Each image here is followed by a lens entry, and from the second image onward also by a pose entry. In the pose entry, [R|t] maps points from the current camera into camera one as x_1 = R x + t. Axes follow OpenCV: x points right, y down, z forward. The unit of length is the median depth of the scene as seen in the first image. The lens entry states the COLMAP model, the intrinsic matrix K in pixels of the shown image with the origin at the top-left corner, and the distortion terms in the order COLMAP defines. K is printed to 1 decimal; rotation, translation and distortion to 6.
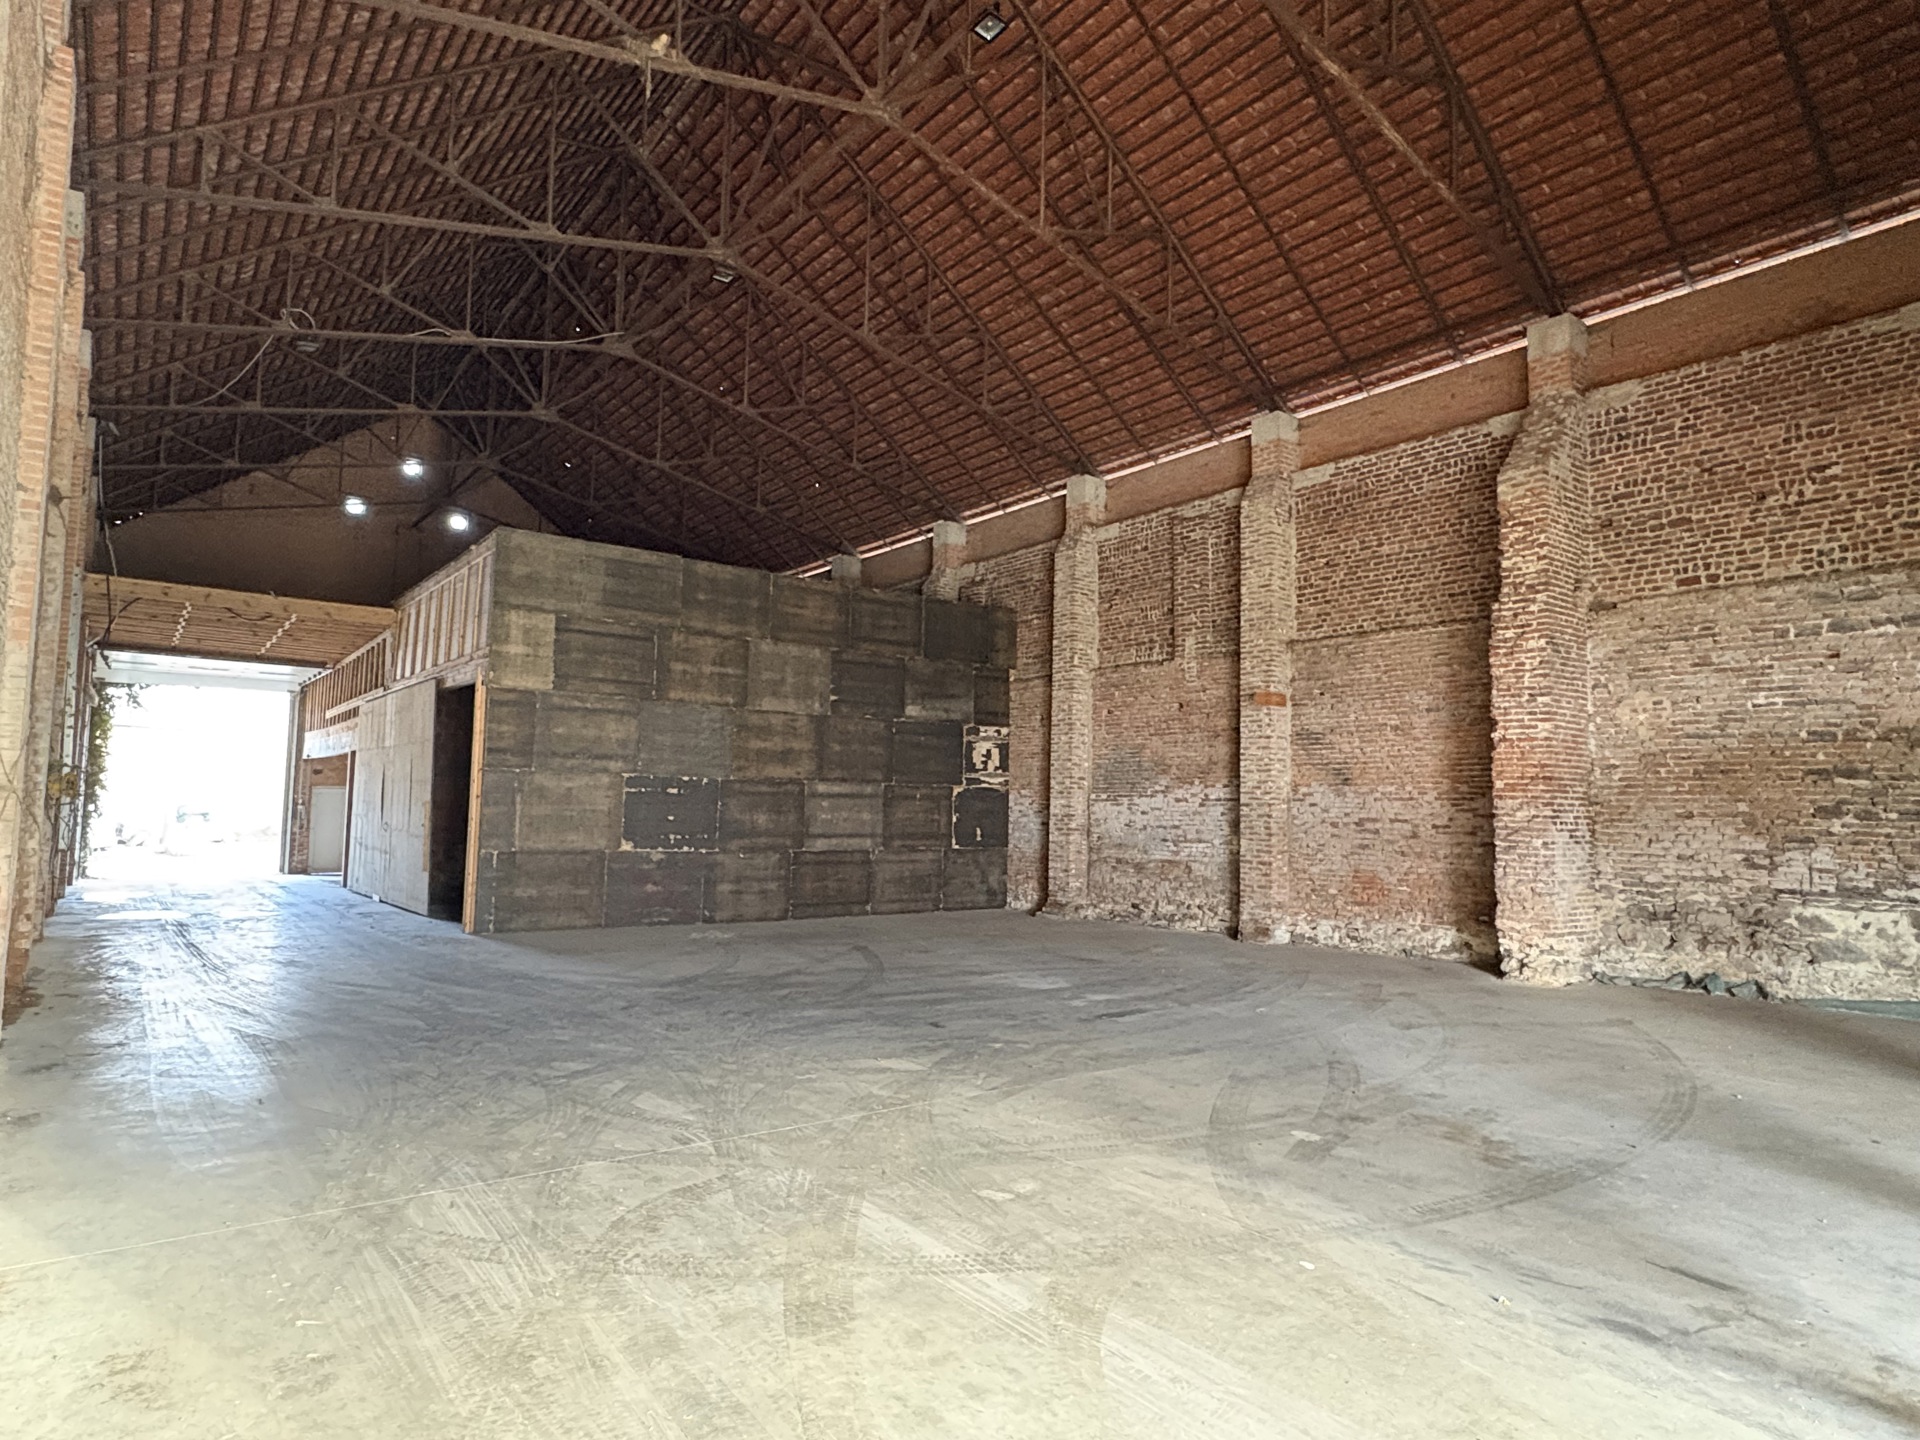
lens RADIAL K [[1138.5, 0, 951.8], [0, 1138.5, 725.9], [0, 0, 1]] dist [0.004586, 0.002088]
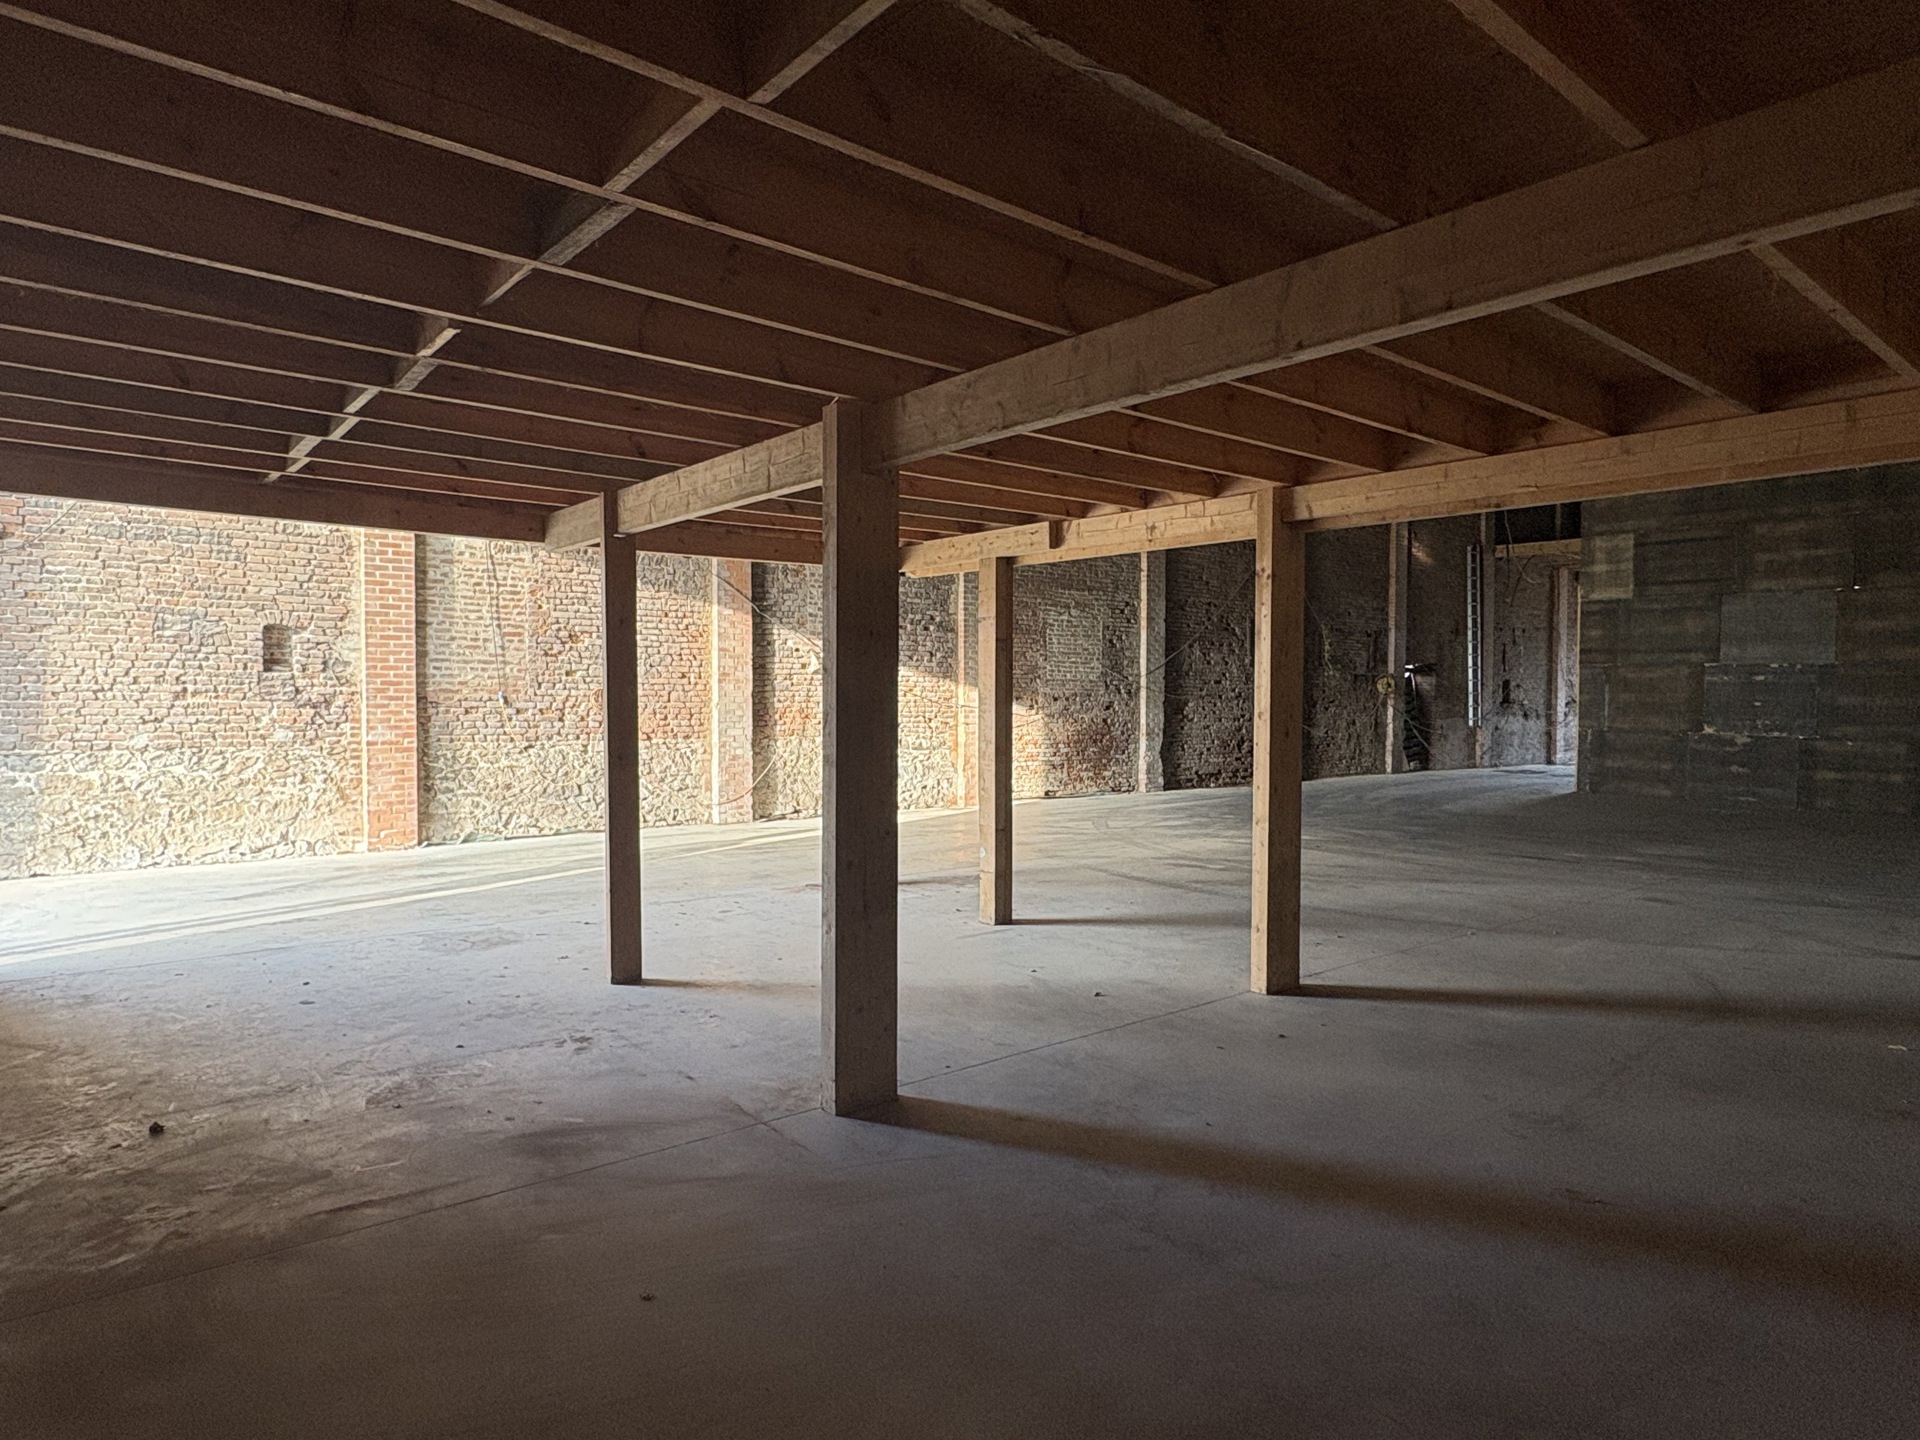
lens RADIAL K [[1138.5, 0, 966.0], [0, 1138.5, 712.3], [0, 0, 1]] dist [0.004586, 0.002088]
pose [[0.055199, -0.002555, -0.998472, 0.776650], [0.074667, 0.997207, 0.001576, 0.033308], [0.995680, -0.074640, 0.055236, 0.223391]]
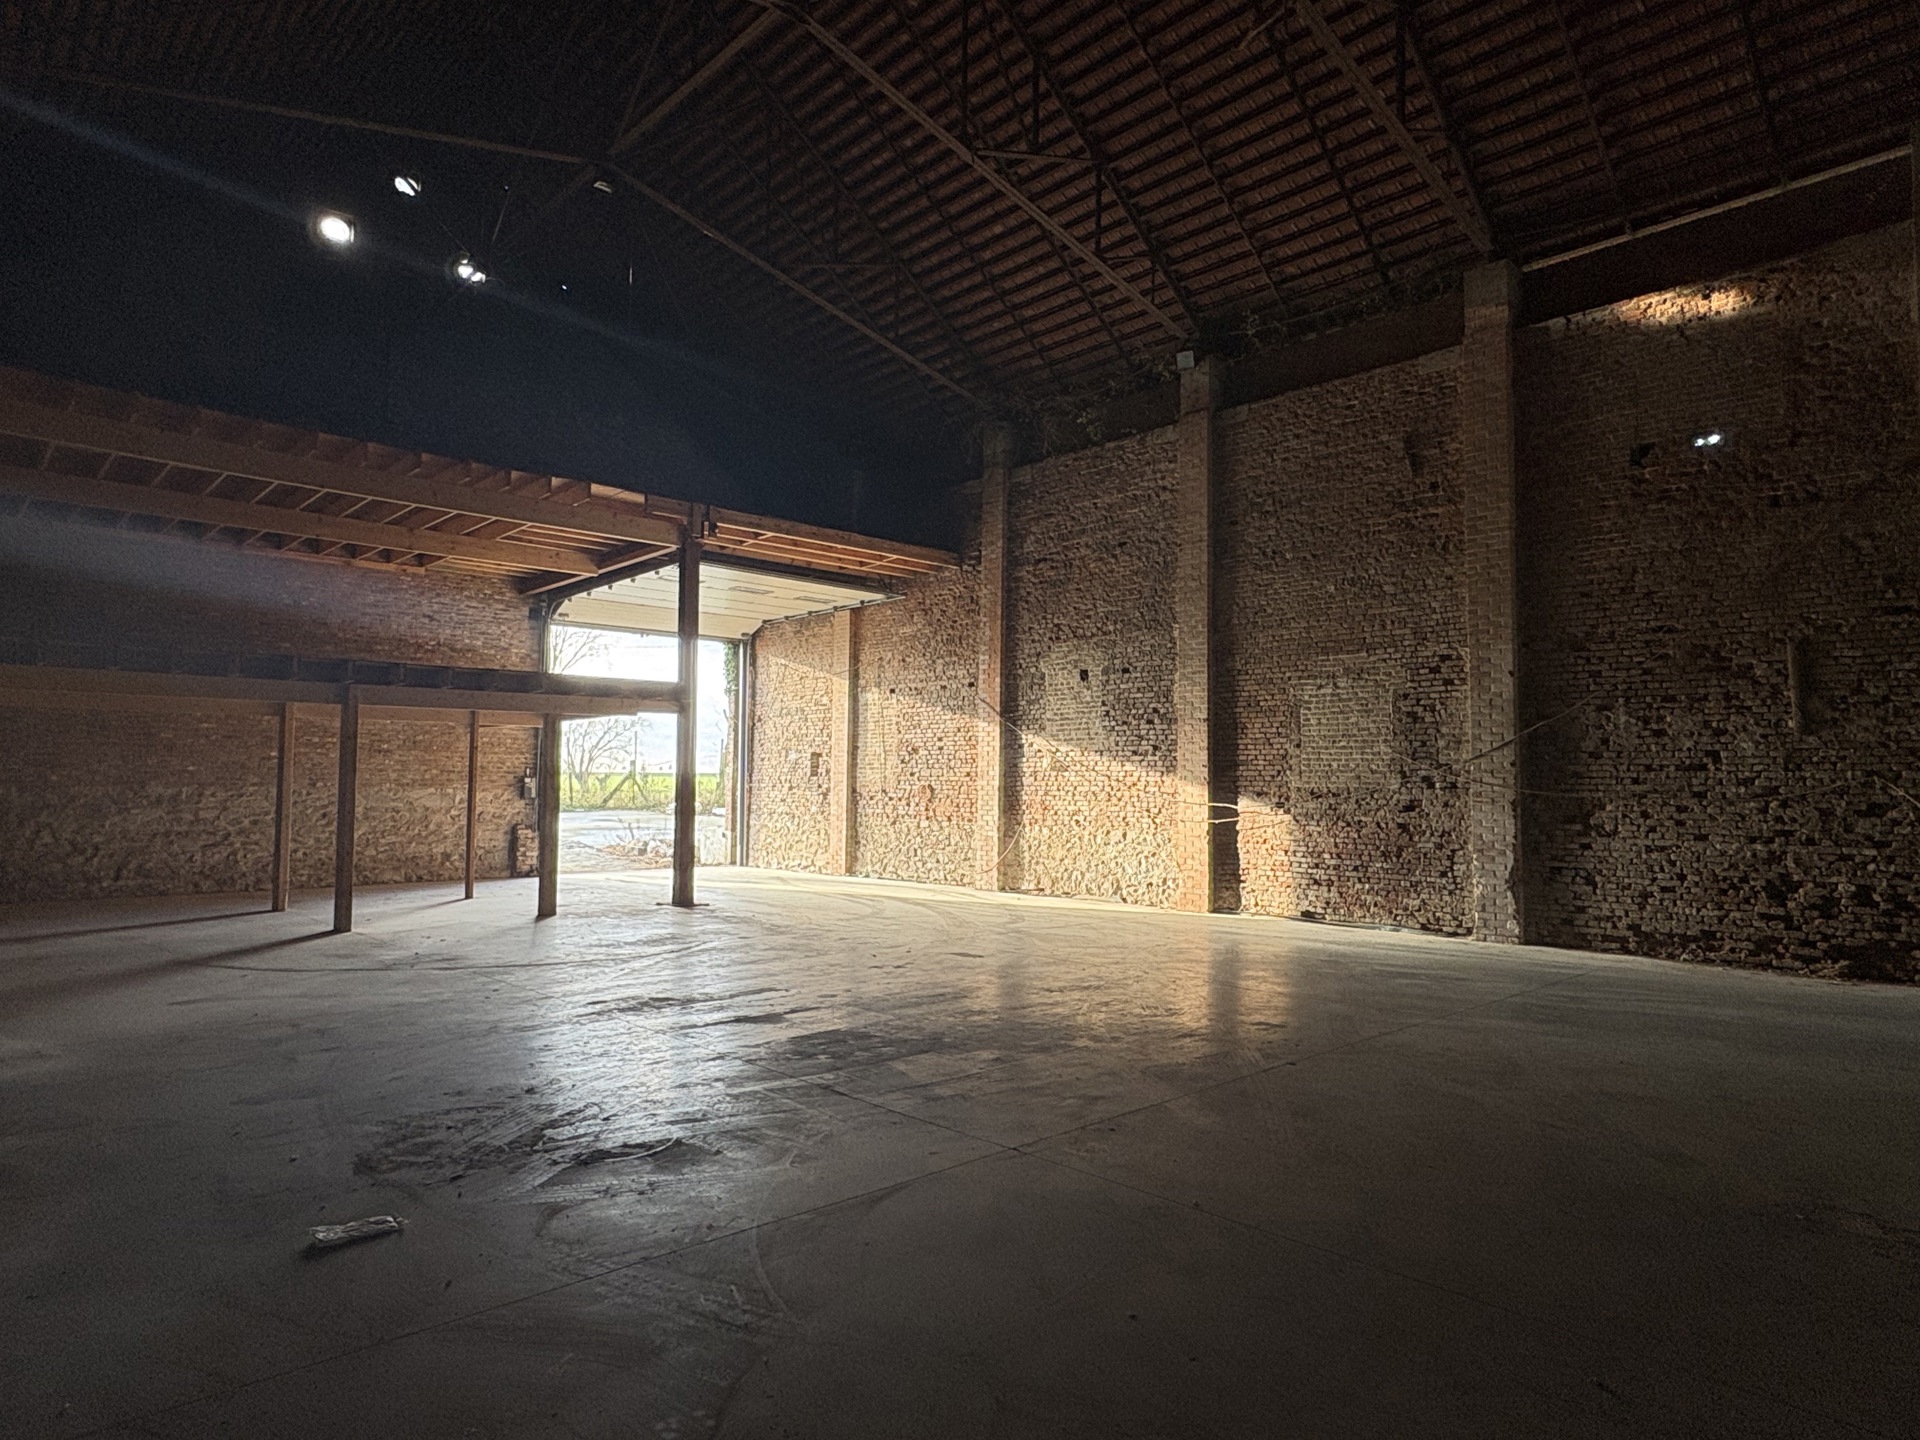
lens RADIAL K [[1138.5, 0, 961.2], [0, 1138.5, 722.9], [0, 0, 1]] dist [0.004586, 0.002088]
pose [[-0.992621, -0.030410, -0.117381, 0.050326], [-0.014416, 0.990772, -0.134773, 0.095065], [0.120396, -0.132087, -0.983899, 1.204309]]
